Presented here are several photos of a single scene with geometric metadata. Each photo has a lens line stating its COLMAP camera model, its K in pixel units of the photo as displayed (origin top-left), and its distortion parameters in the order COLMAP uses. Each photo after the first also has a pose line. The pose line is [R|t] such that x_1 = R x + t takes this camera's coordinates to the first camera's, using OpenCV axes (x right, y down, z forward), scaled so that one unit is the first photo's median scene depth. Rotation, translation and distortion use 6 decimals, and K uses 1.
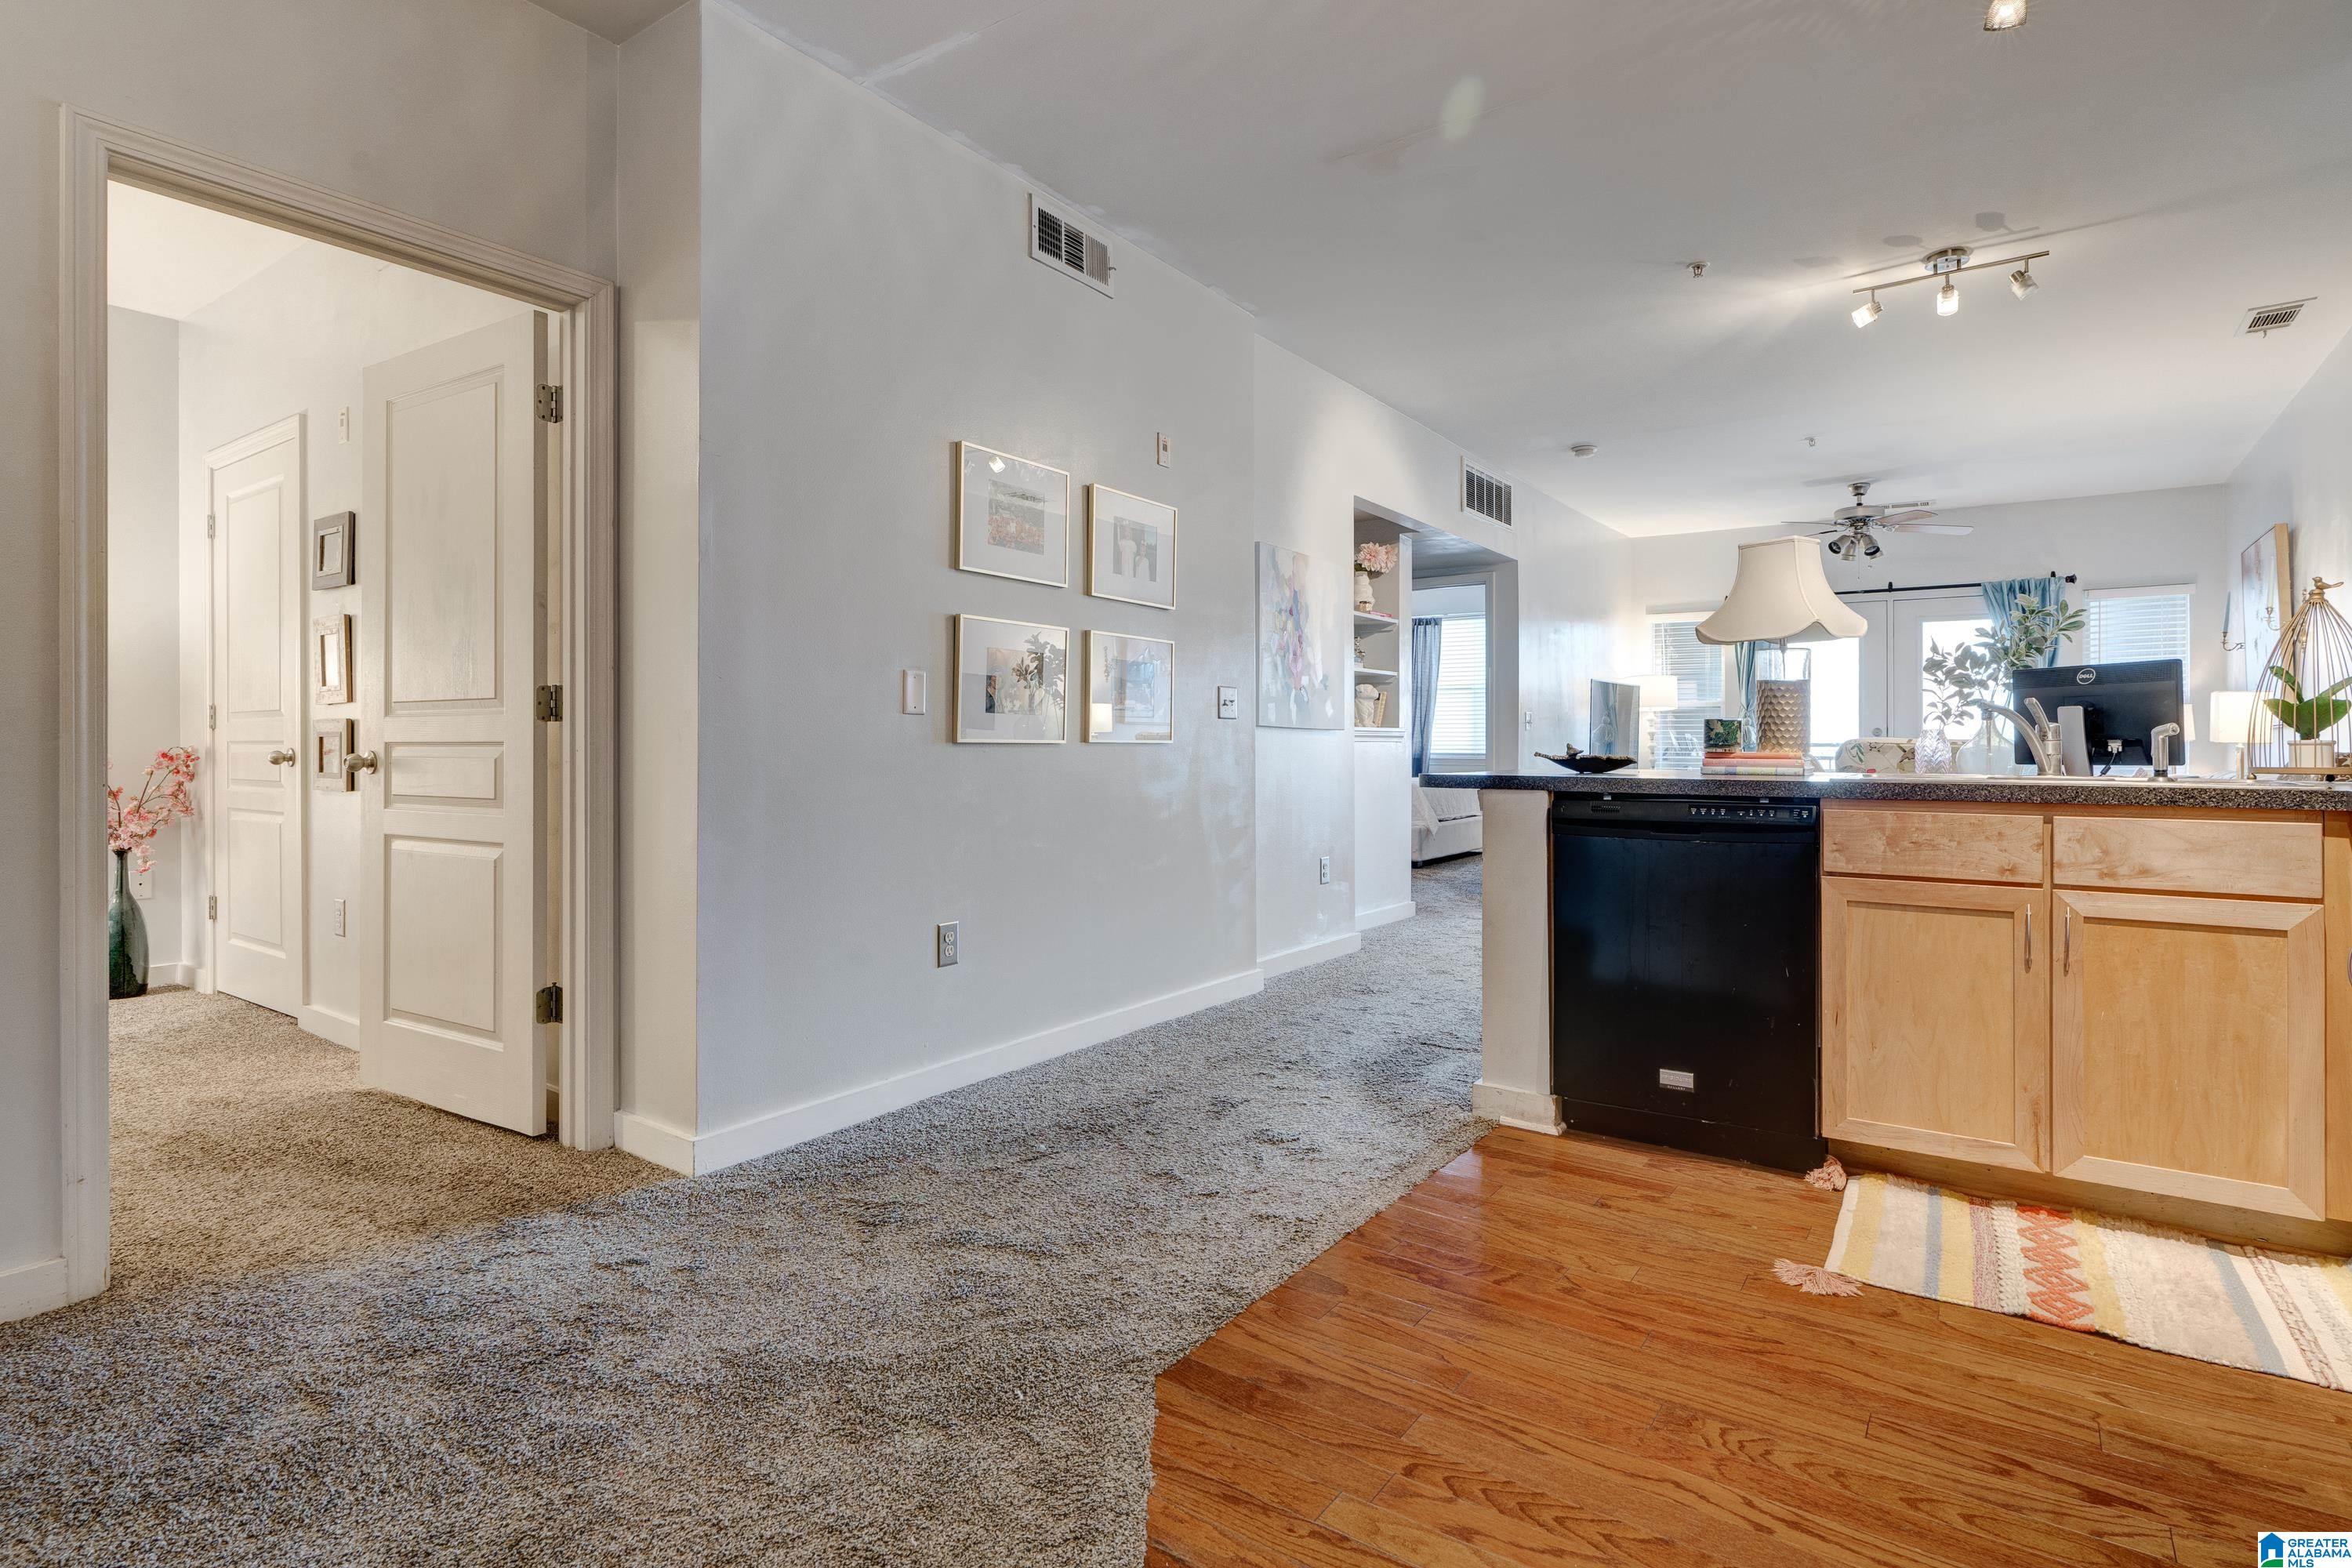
lens RADIAL K [[1172.1, 0, 1196.8], [0, 1172.1, 737.7], [0, 0, 1]] dist [-0.001575, -0.000018]
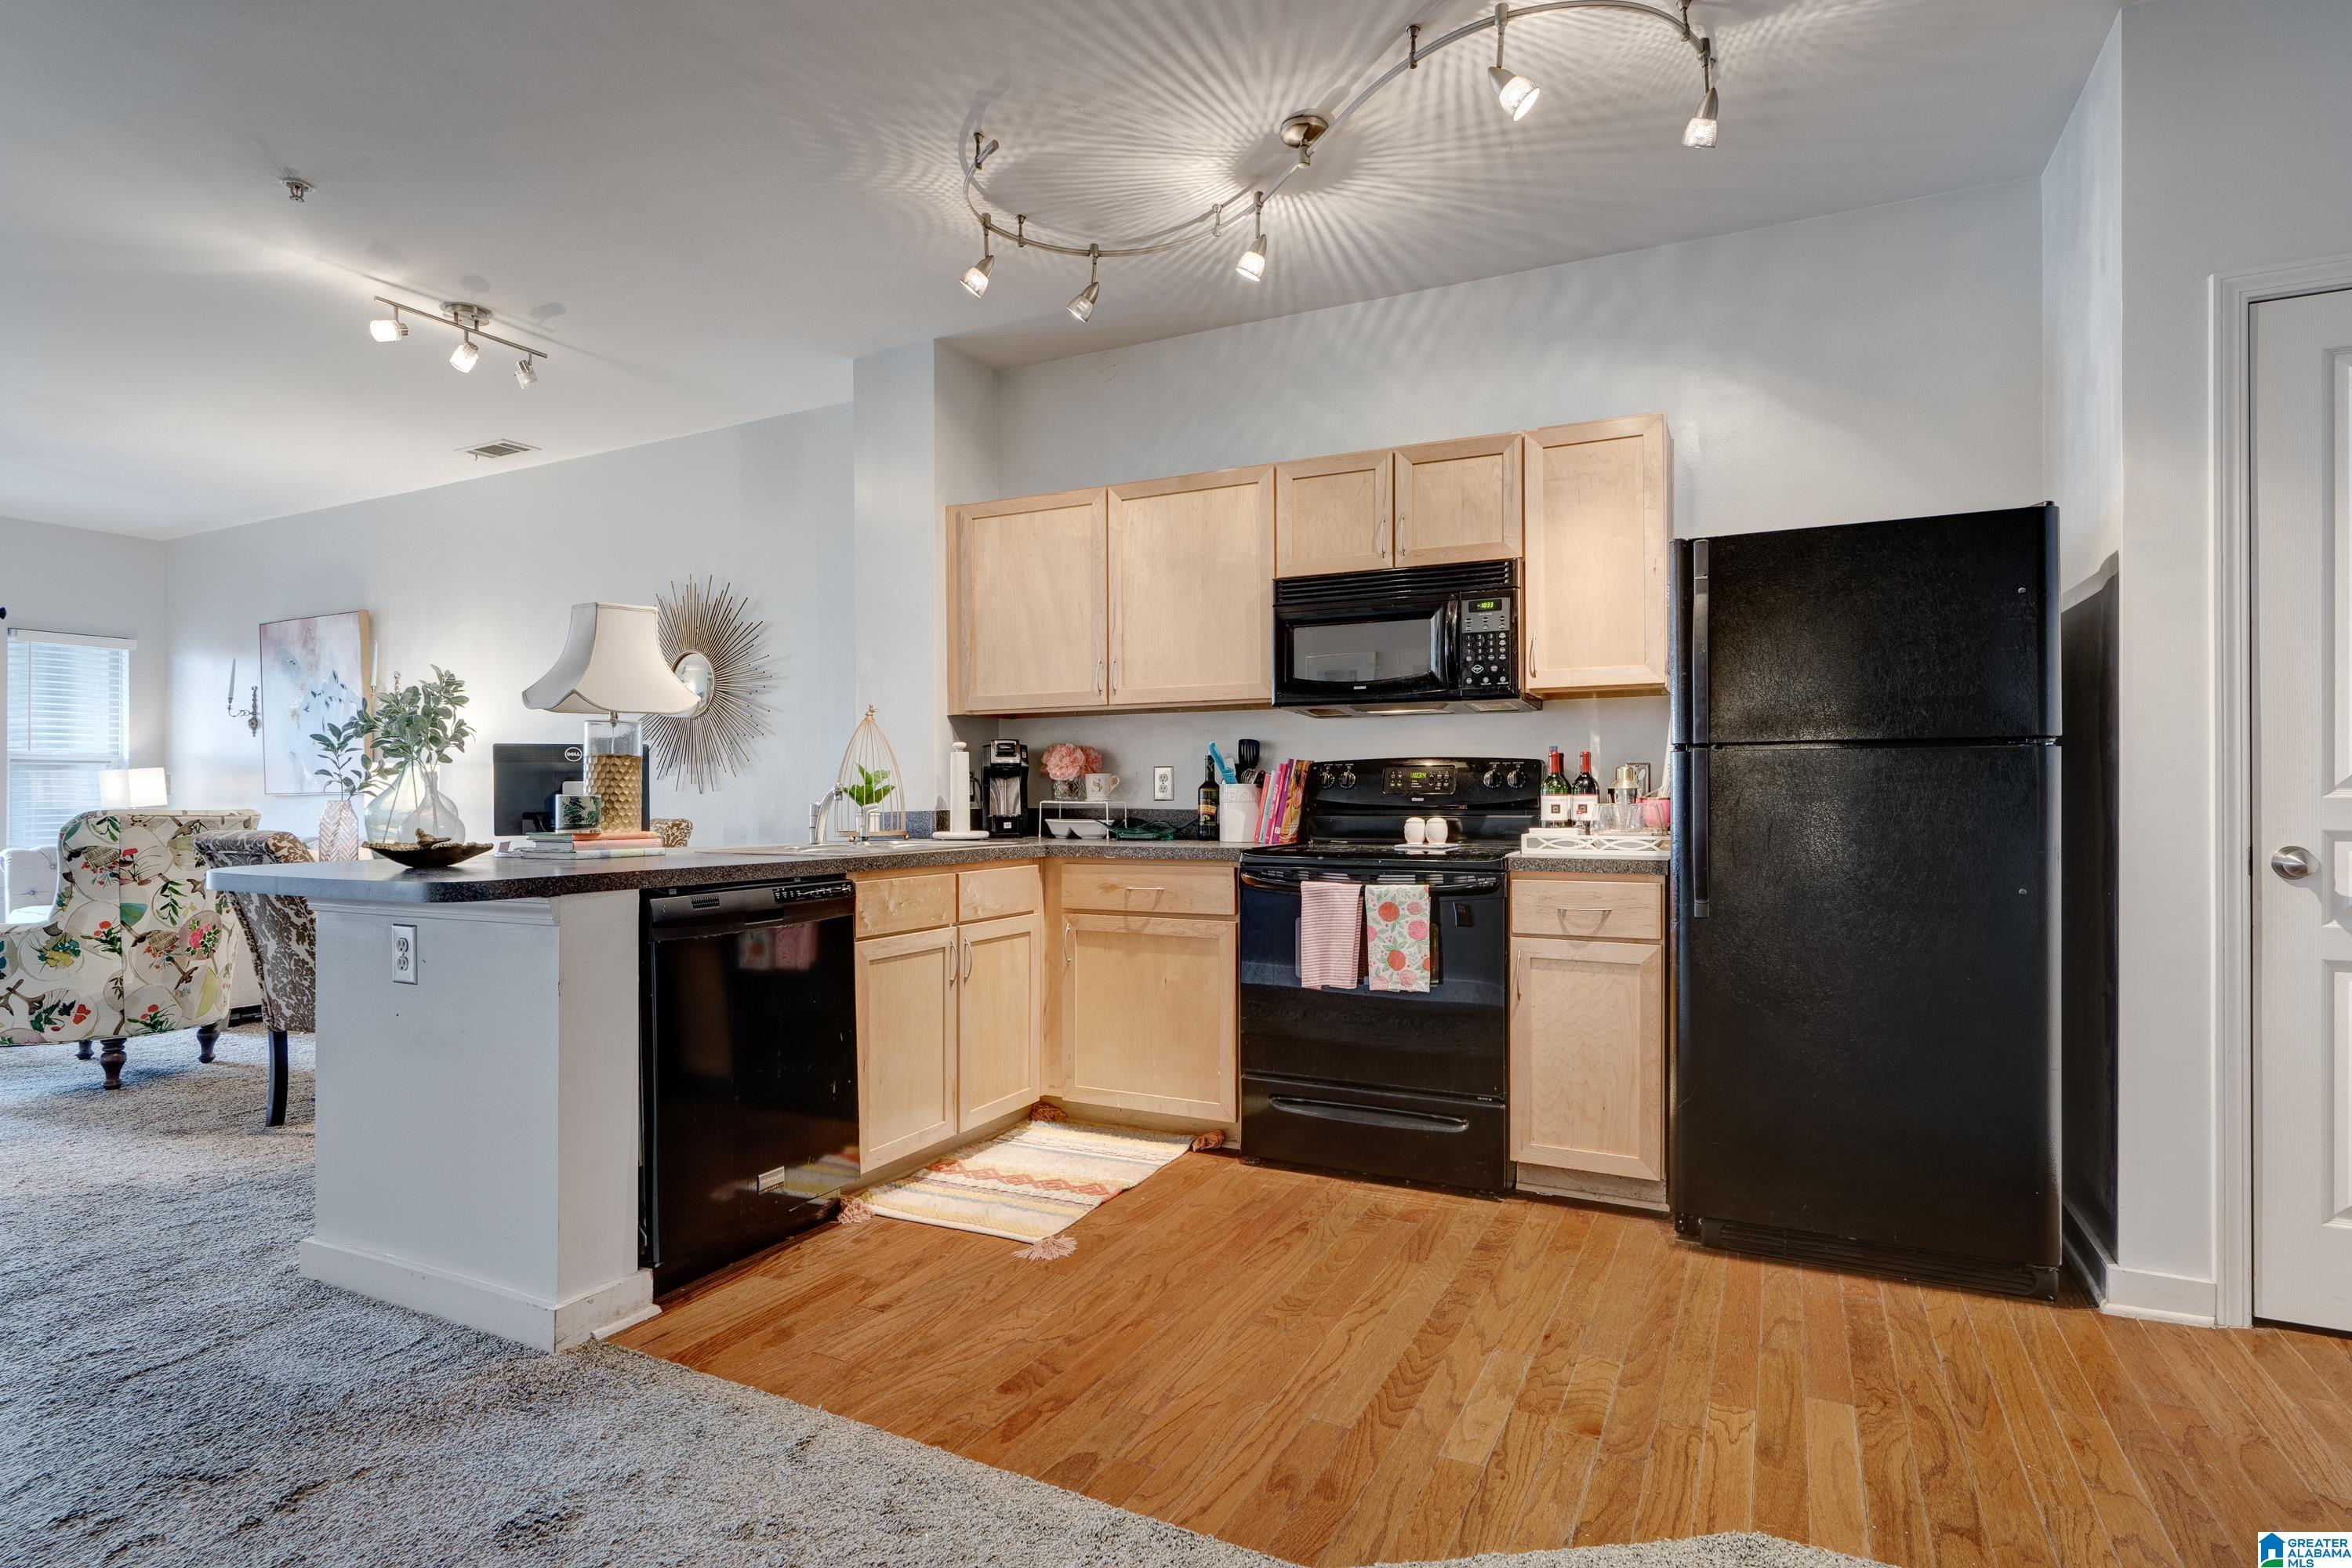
lens RADIAL K [[1186.2, 0, 1184.7], [0, 1186.2, 791.5], [0, 0, 1]] dist [-0.003019, 0.002403]
pose [[-0.139194, 0.002862, 0.990261, -0.584935], [-0.002194, 0.999992, -0.003198, -0.020472], [-0.990263, -0.002618, -0.139187, 0.794655]]
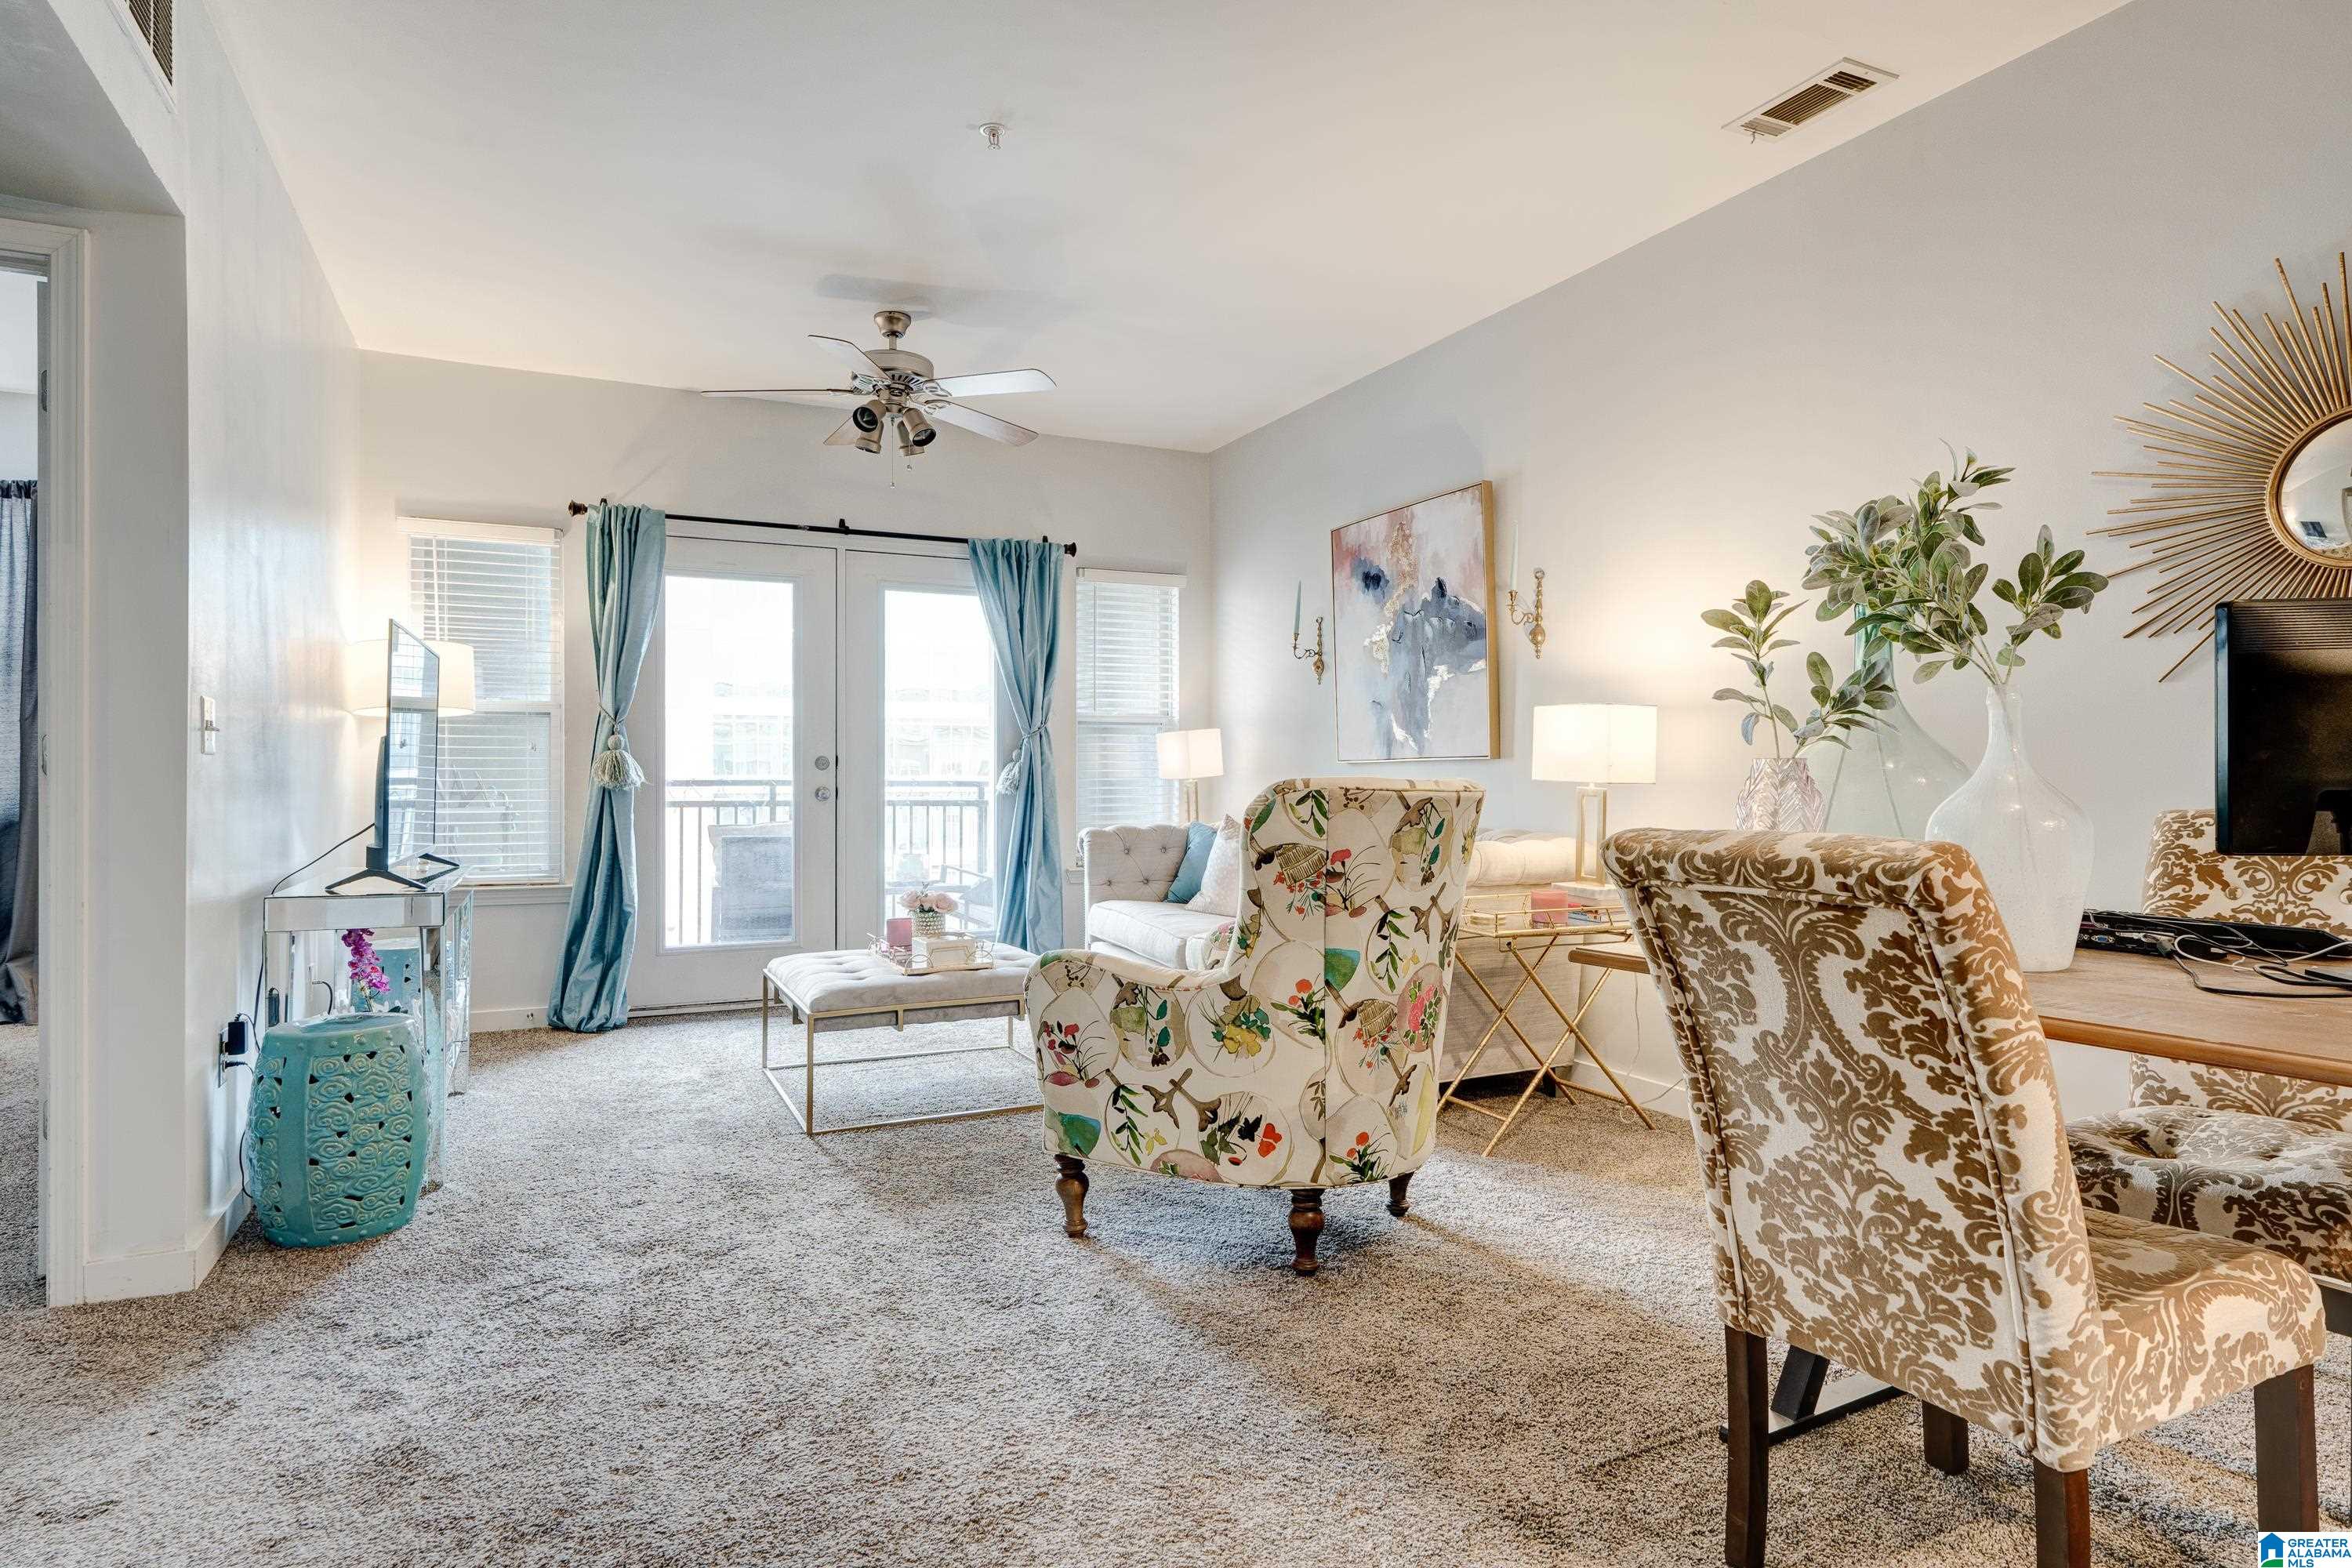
lens RADIAL K [[1298.9, 0, 1183.0], [0, 1298.9, 771.4], [0, 0, 1]] dist [0.001297, -0.001083]
pose [[0.487632, -0.000461, 0.873049, 0.260533], [-0.001066, 0.999999, 0.001123, -0.004792], [-0.873048, -0.001479, 0.487631, 1.573828]]
